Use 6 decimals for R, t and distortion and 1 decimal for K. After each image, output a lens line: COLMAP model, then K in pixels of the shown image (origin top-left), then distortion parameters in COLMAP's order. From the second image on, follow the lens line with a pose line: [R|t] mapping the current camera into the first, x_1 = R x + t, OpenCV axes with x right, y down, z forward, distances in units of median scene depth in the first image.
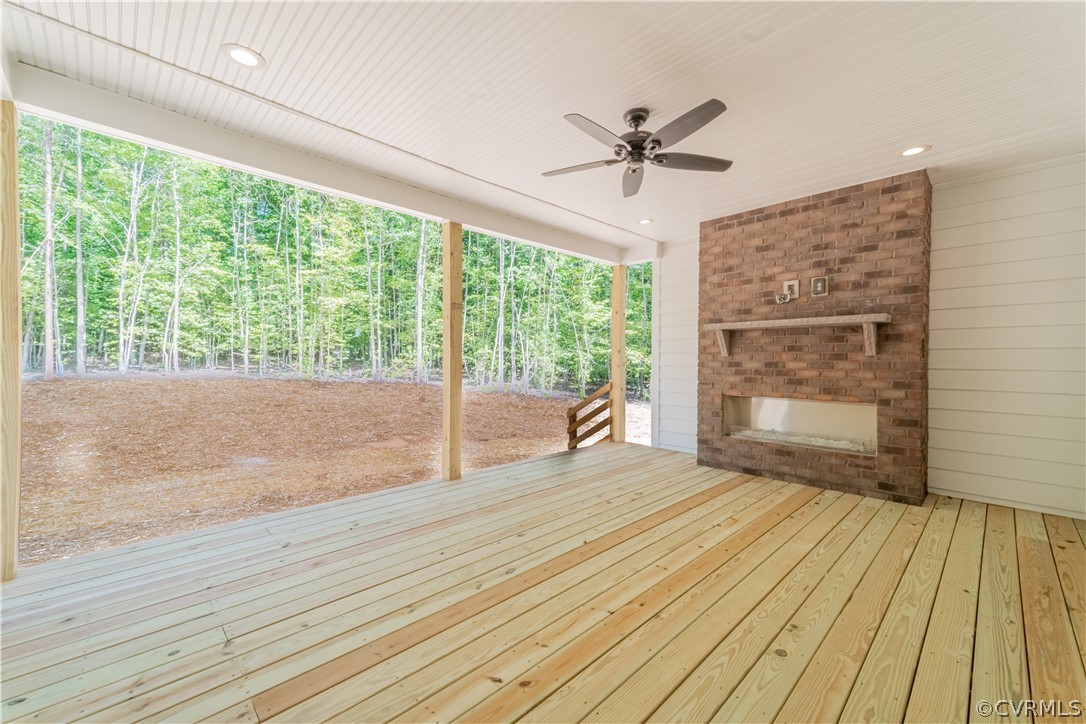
lens RADIAL K [[430.7, 0, 546.3], [0, 430.7, 360.3], [0, 0, 1]] dist [0.025093, 0.000028]
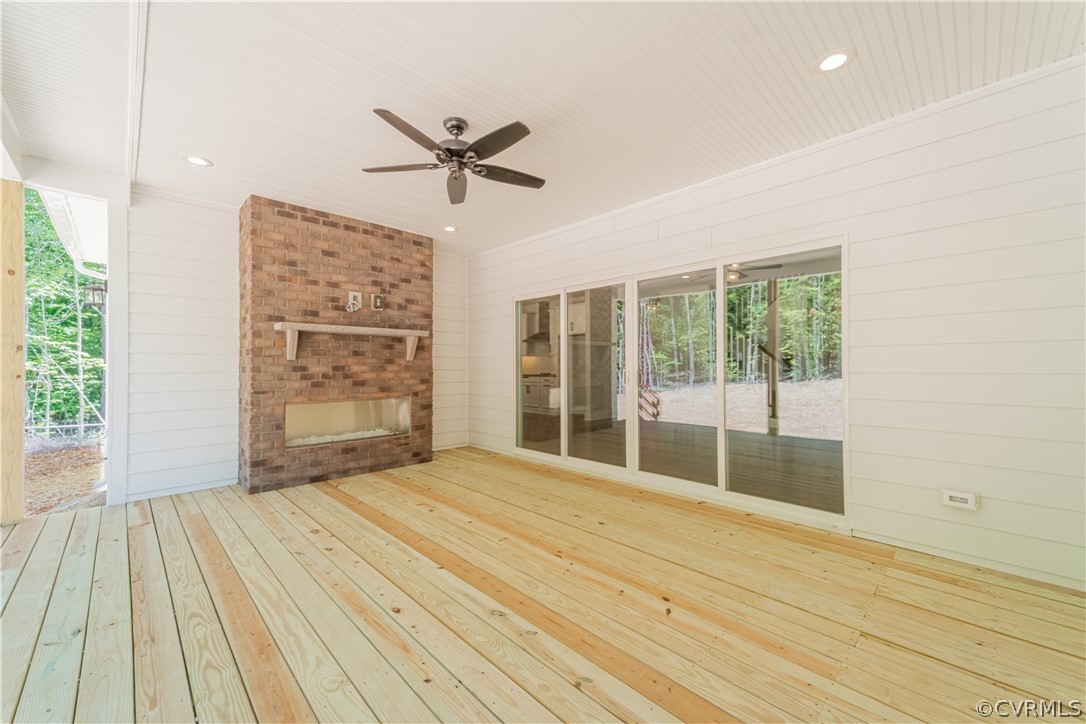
lens RADIAL K [[430.7, 0, 545.9], [0, 430.7, 361.4], [0, 0, 1]] dist [0.025093, 0.000028]
pose [[-0.004615, 0.007659, 0.999960, -0.549678], [0.004333, 0.999961, -0.007639, 0.003707], [-0.999980, 0.004298, -0.004648, 0.538497]]
